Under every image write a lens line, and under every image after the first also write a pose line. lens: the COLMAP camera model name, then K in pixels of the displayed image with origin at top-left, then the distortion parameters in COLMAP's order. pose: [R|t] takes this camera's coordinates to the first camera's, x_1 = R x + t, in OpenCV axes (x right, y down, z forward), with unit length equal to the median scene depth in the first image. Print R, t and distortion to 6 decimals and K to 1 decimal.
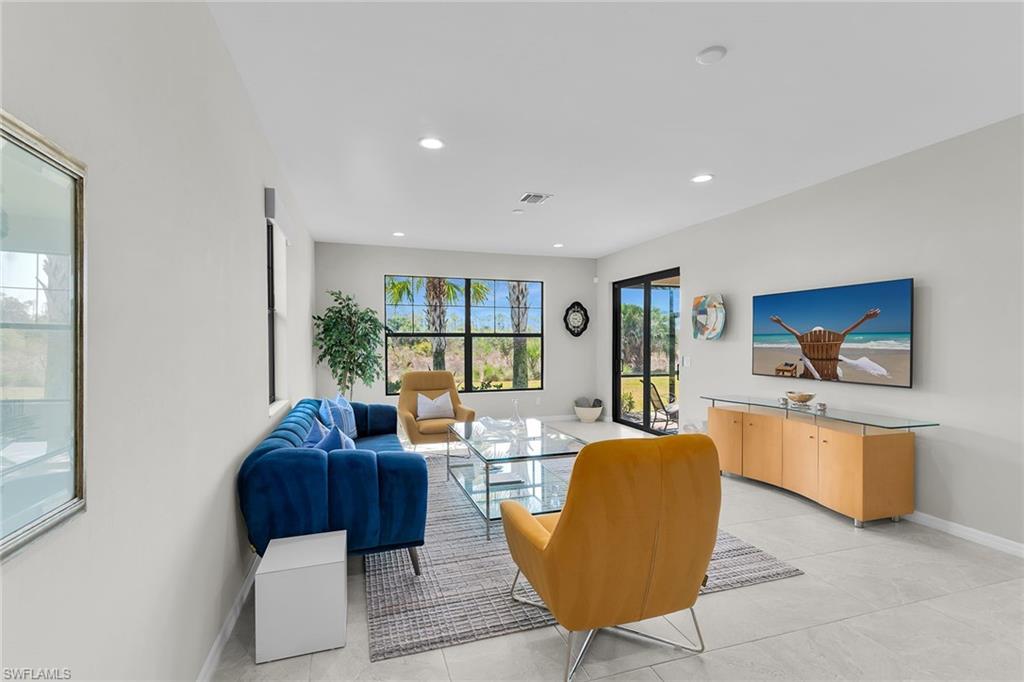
lens RADIAL K [[463.9, 0, 512.1], [0, 463.9, 354.4], [0, 0, 1]] dist [-0.000594, 0.000000]
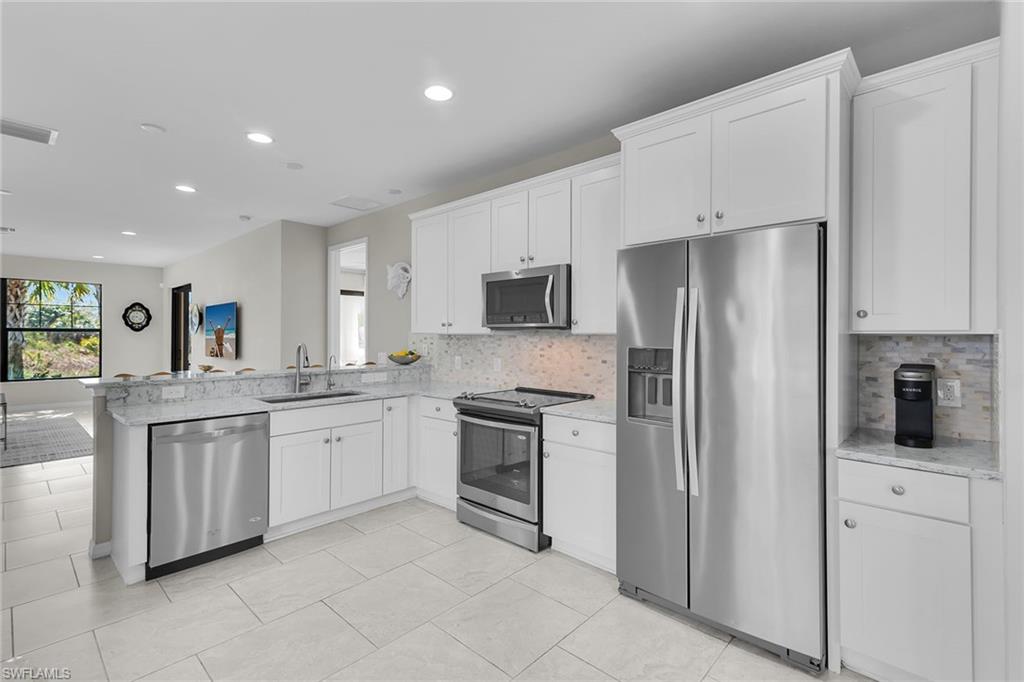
lens RADIAL K [[471.9, 0, 514.3], [0, 471.9, 330.5], [0, 0, 1]] dist [0.009996, -0.000285]
pose [[0.871134, 0.006537, 0.491002, 0.556294], [0.014830, 0.999105, -0.039613, 0.032694], [-0.490822, 0.041790, 0.870257, -0.795931]]
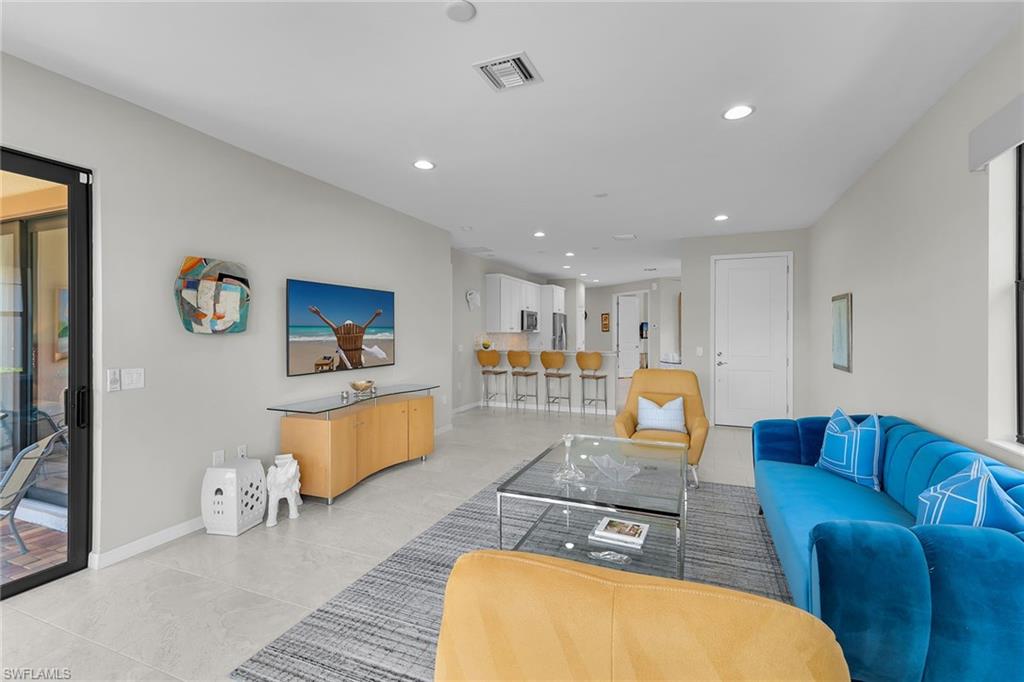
lens RADIAL K [[471.9, 0, 514.3], [0, 471.9, 330.5], [0, 0, 1]] dist [0.009996, -0.000285]
pose [[-0.771503, 0.002444, 0.636221, -0.262416], [0.021846, 0.999505, 0.022652, -0.038869], [-0.635851, 0.031374, -0.771174, 1.195092]]
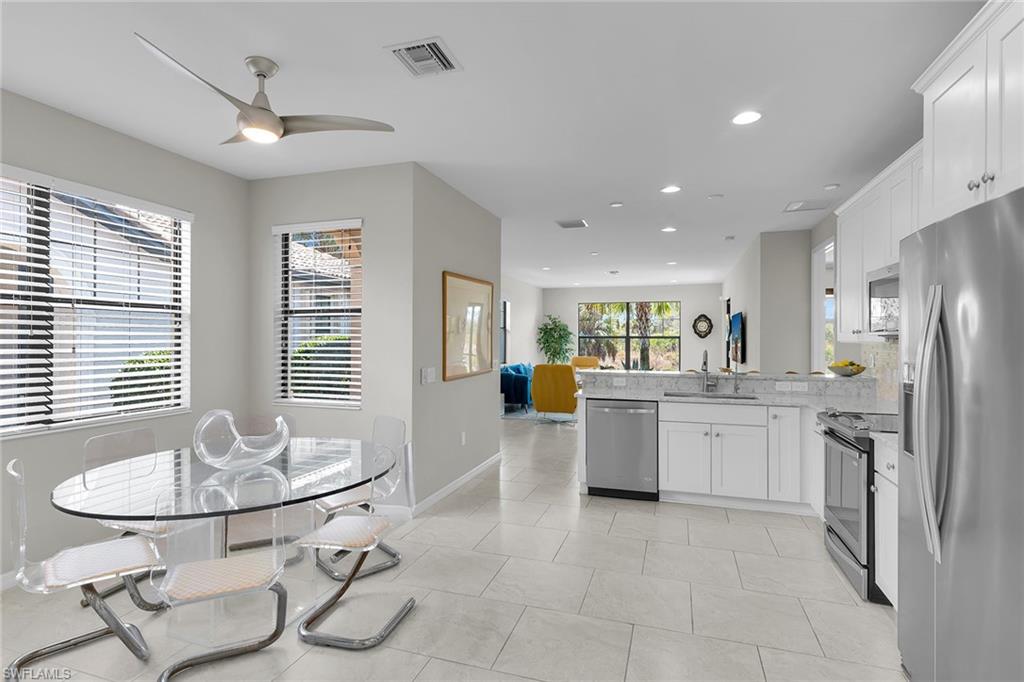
lens RADIAL K [[509.3, 0, 501.0], [0, 509.3, 338.5], [0, 0, 1]] dist [0.000367, 0.000049]
pose [[0.799927, 0.000801, -0.600097, 0.851093], [-0.022357, 0.999345, -0.028468, 0.031850], [0.599681, 0.036188, 0.799421, -0.943204]]
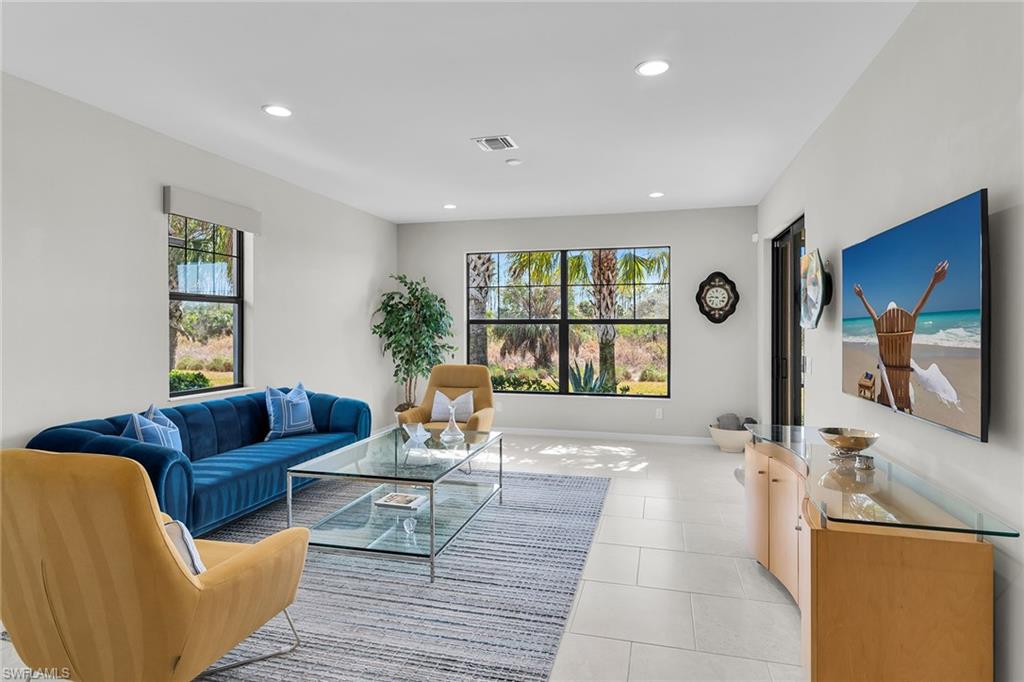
lens RADIAL K [[571.7, 0, 500.7], [0, 571.7, 328.7], [0, 0, 1]] dist [-0.001432, -0.000180]
pose [[0.836825, 0.001884, -0.547467, 0.476574], [-0.018530, 0.999519, -0.024885, -0.005236], [0.547157, 0.030969, 0.836457, 0.183612]]
